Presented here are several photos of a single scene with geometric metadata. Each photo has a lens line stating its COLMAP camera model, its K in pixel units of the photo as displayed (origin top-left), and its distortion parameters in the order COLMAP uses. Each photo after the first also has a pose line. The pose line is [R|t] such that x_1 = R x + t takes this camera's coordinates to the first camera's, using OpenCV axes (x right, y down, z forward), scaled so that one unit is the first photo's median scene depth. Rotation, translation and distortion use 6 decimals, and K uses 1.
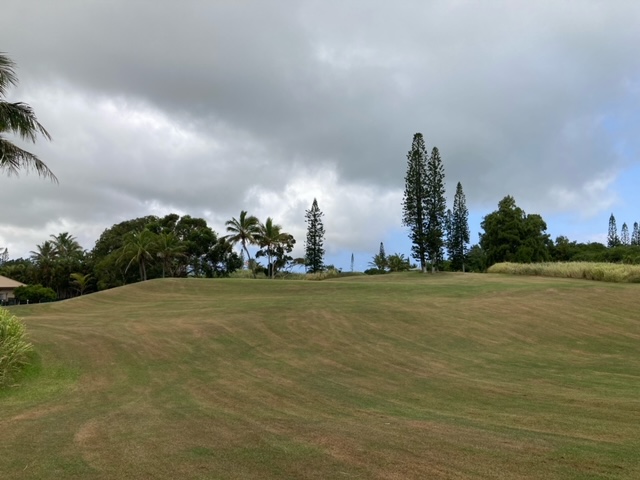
lens RADIAL K [[521.1, 0, 319.3], [0, 521.1, 240.0], [0, 0, 1]] dist [0.014141, -0.024490]
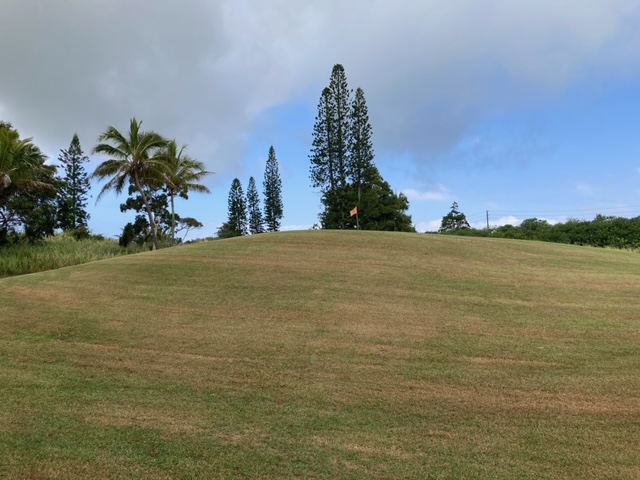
lens RADIAL K [[521.1, 0, 320.4], [0, 521.1, 240.3], [0, 0, 1]] dist [0.014141, -0.024490]
pose [[0.758212, 0.052329, 0.649905, -0.304568], [-0.073133, 0.997310, 0.005020, 0.044861], [-0.647893, -0.051336, 0.759999, 0.432666]]
